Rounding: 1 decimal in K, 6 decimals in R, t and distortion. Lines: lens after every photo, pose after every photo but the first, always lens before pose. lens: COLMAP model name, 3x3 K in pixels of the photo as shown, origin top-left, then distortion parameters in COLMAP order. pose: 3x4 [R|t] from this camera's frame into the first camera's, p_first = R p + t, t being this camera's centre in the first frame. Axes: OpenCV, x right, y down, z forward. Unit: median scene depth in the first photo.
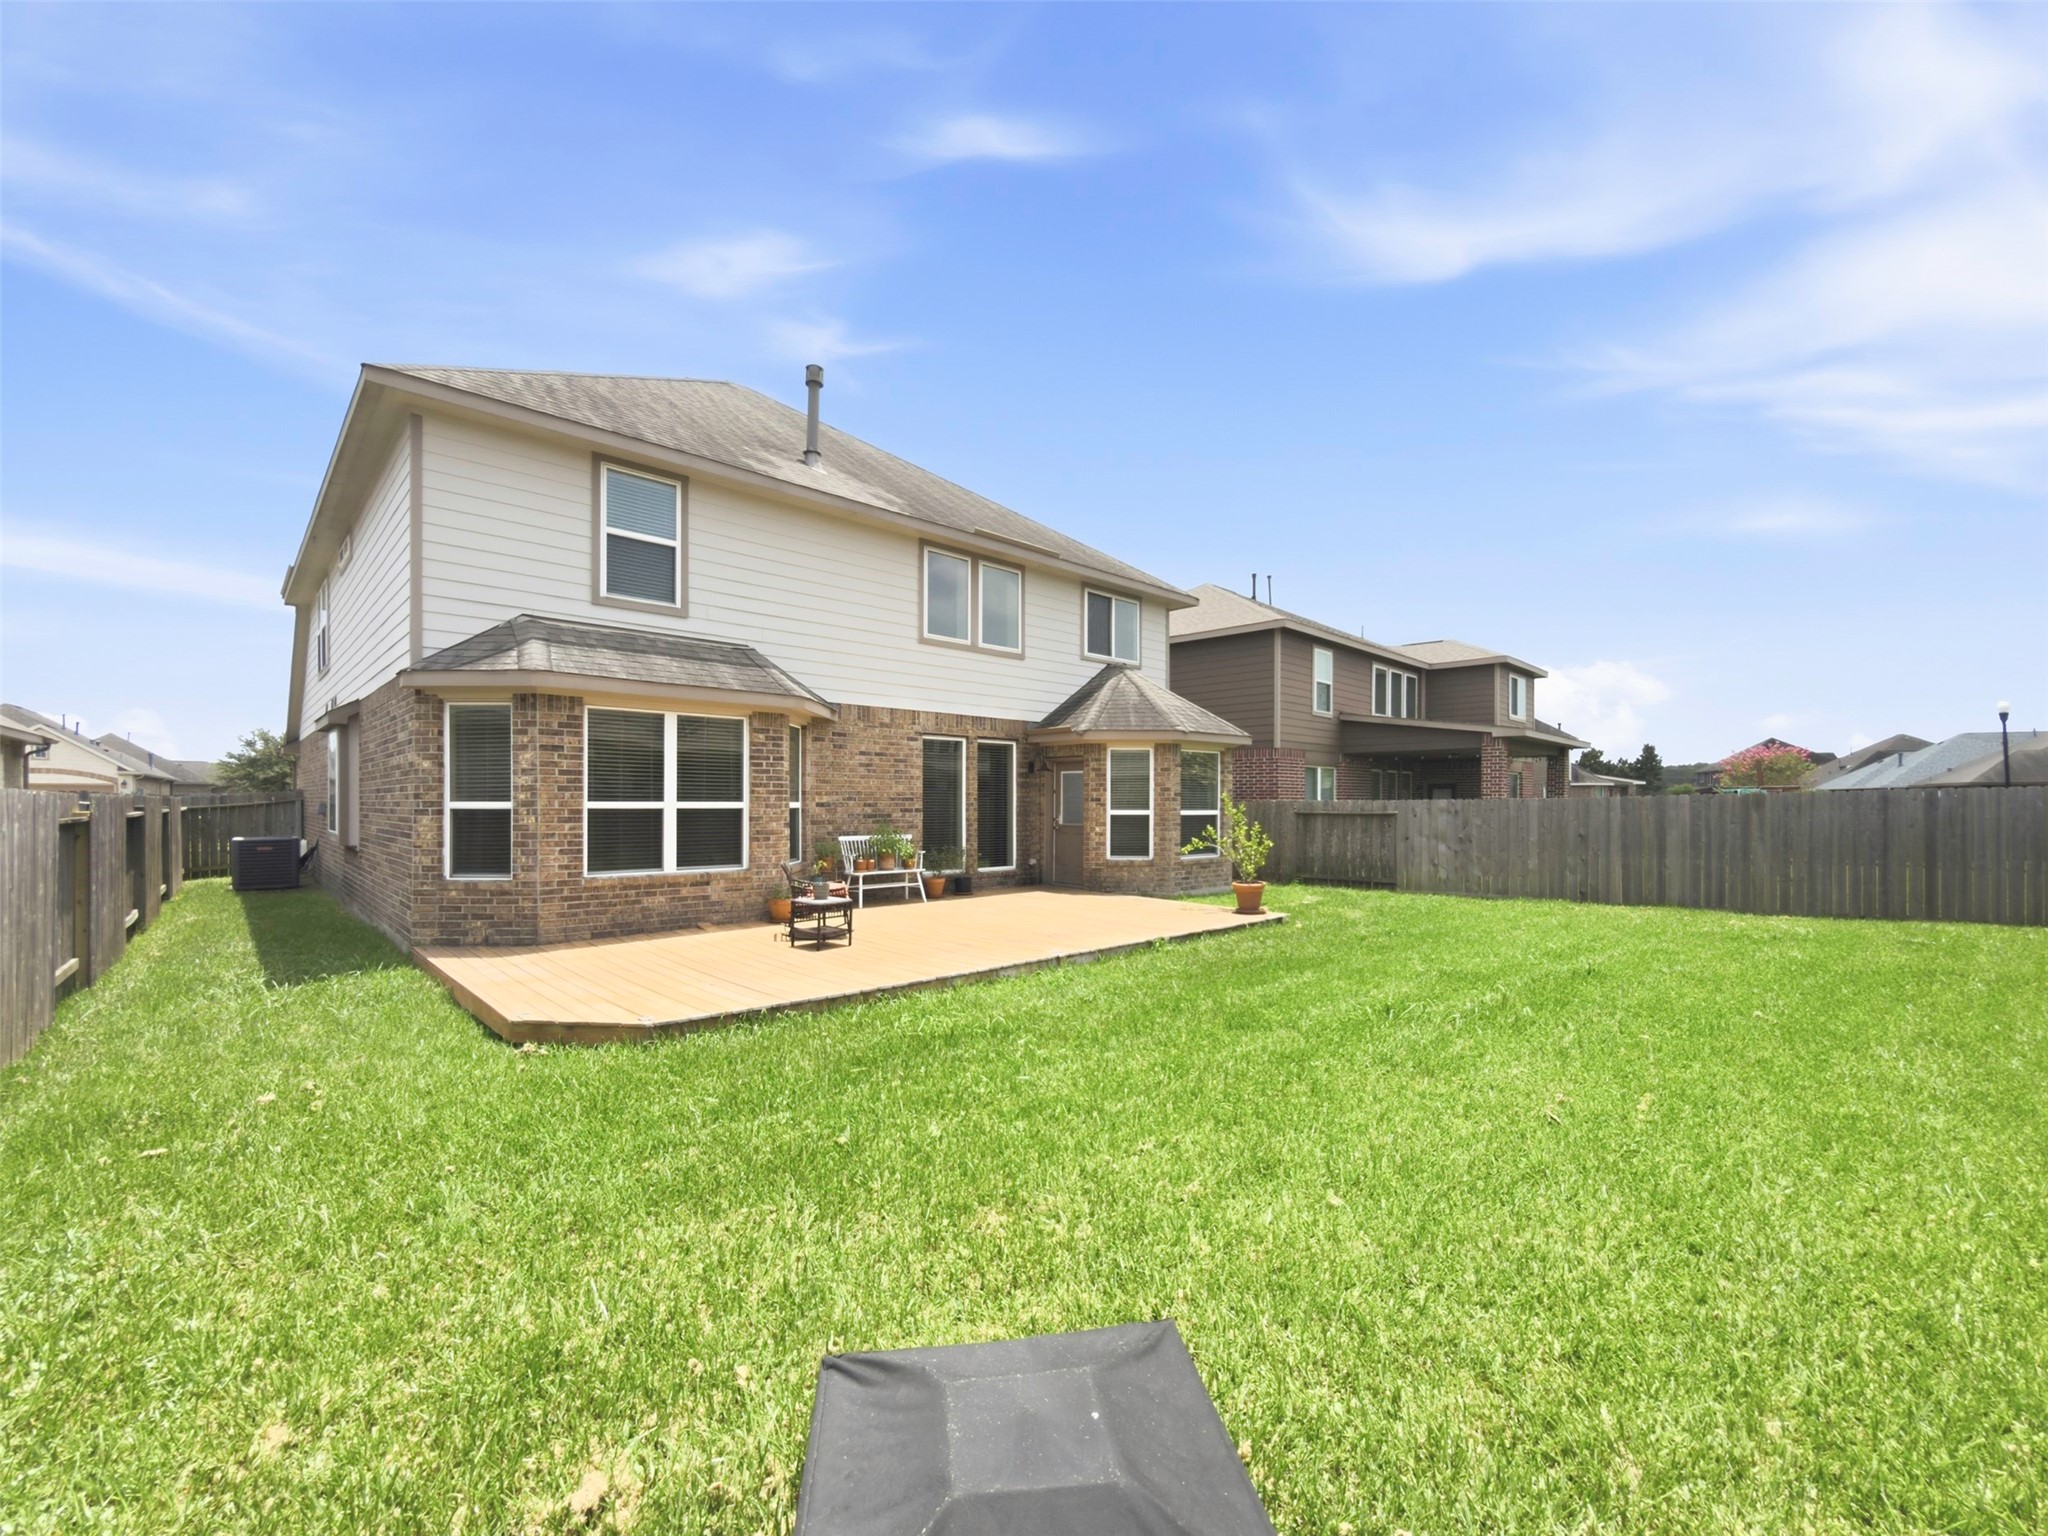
lens RADIAL K [[883.6, 0, 1024.0], [0, 883.6, 768.0], [0, 0, 1]] dist [-0.000177, -0.000127]
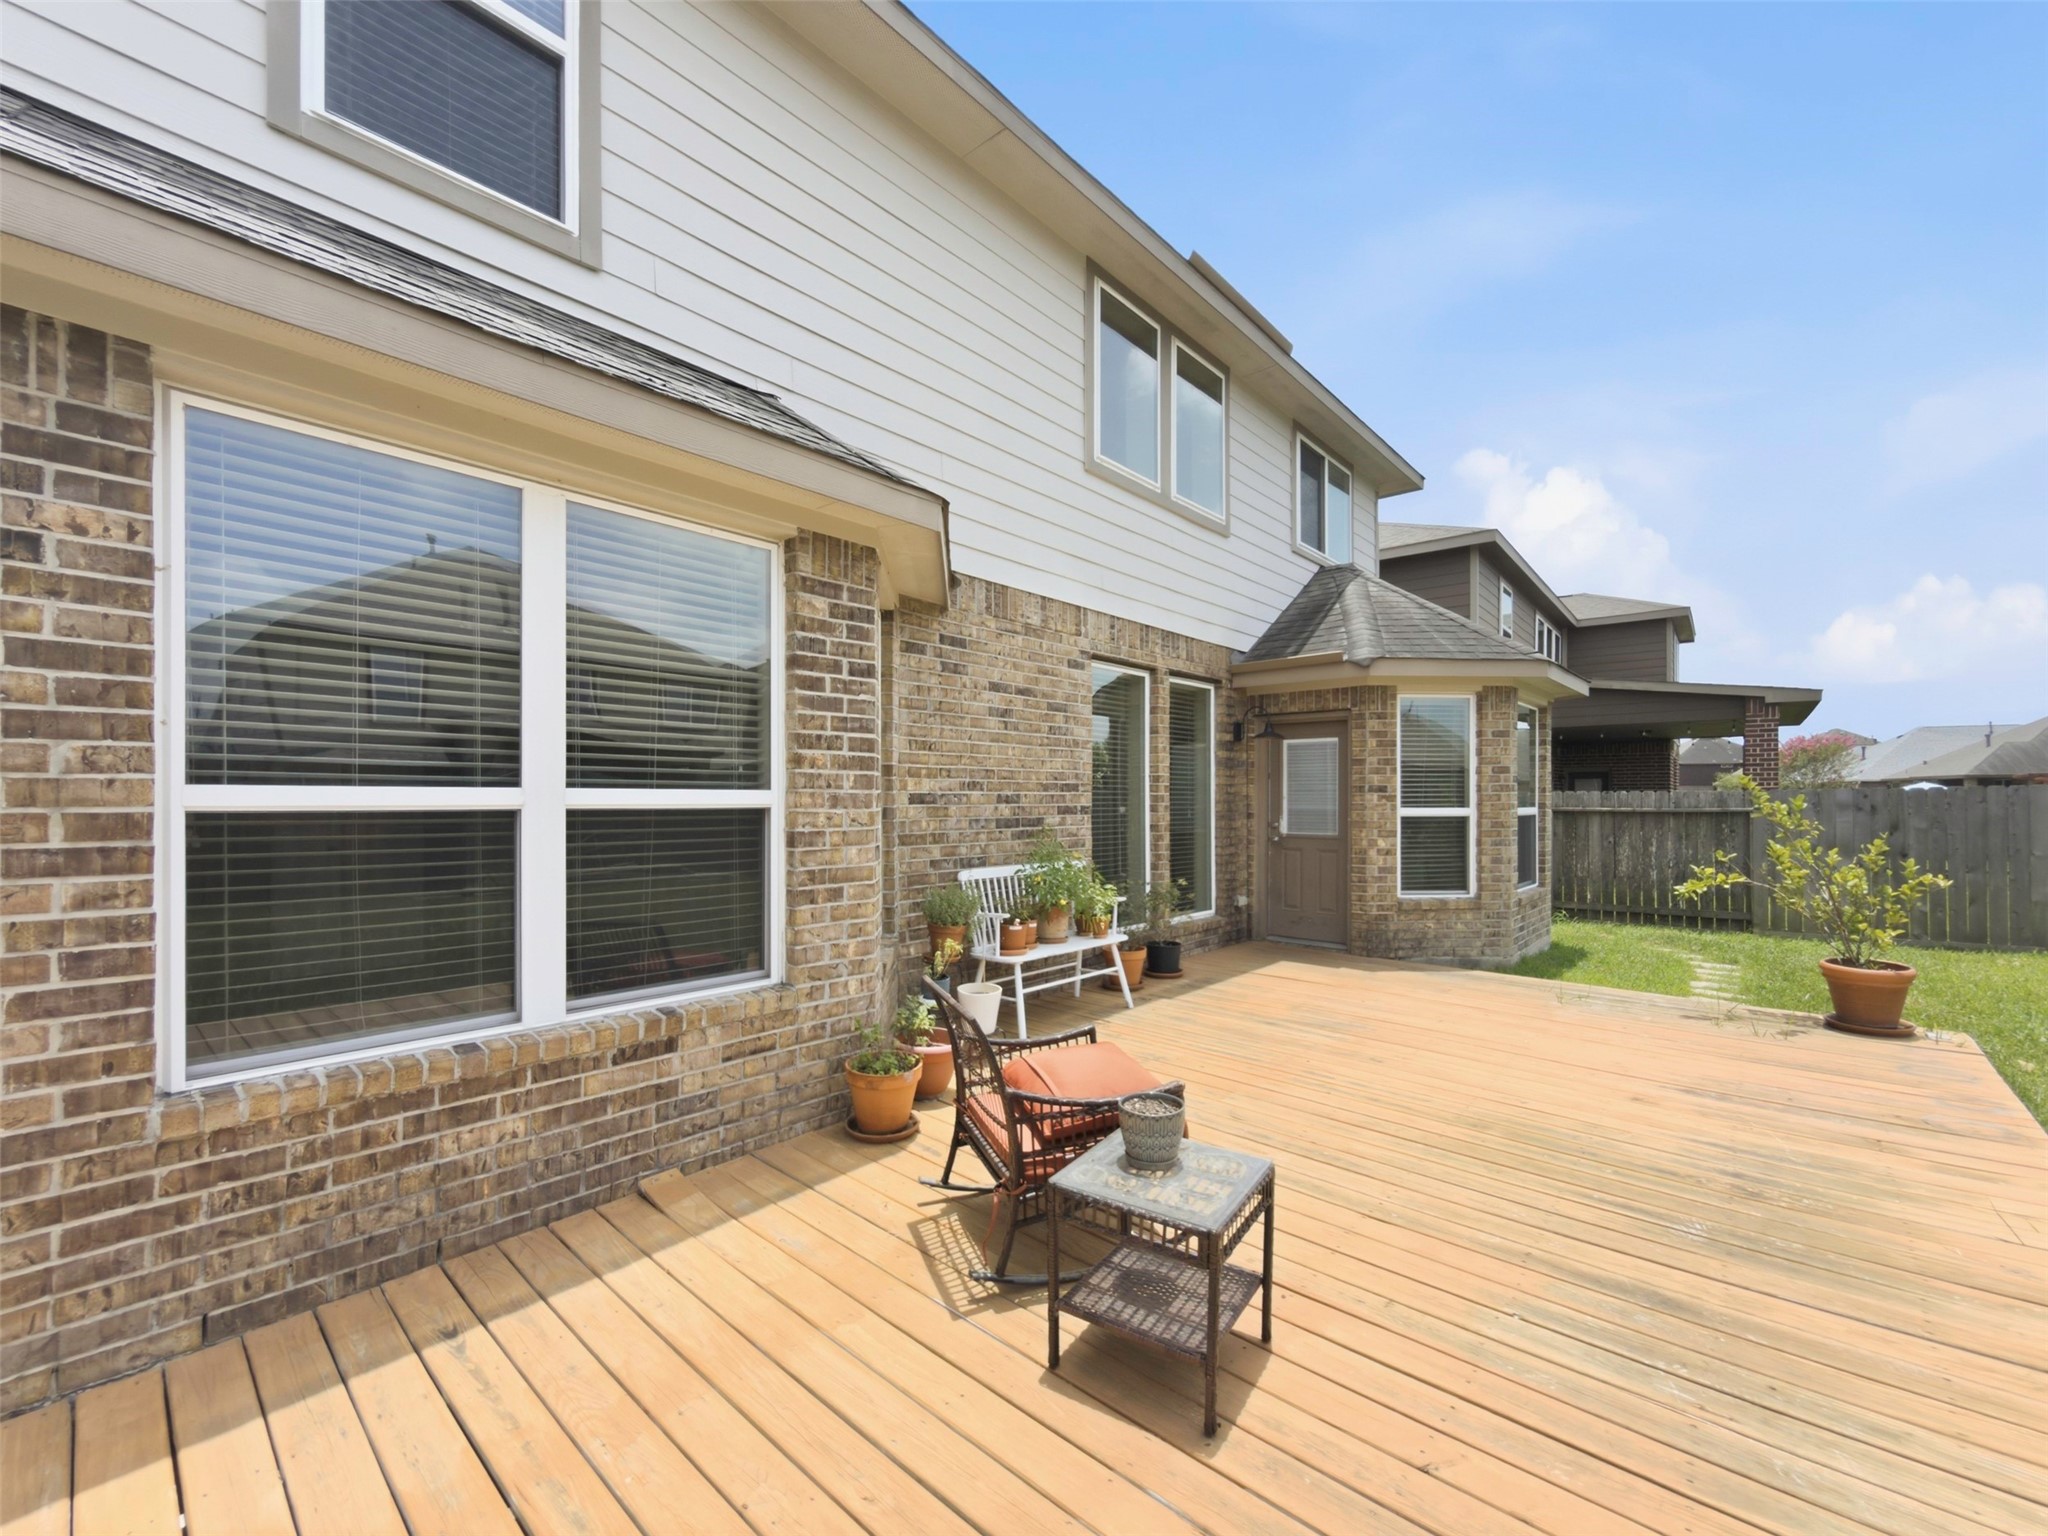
lens RADIAL K [[863.8, 0, 1024.6], [0, 863.8, 776.1], [0, 0, 1]] dist [-0.001544, -0.000590]
pose [[0.994216, 0.000018, 0.107398, -0.225690], [-0.001266, 0.999932, 0.011560, 0.025713], [-0.107391, -0.011629, 0.994149, 0.578866]]
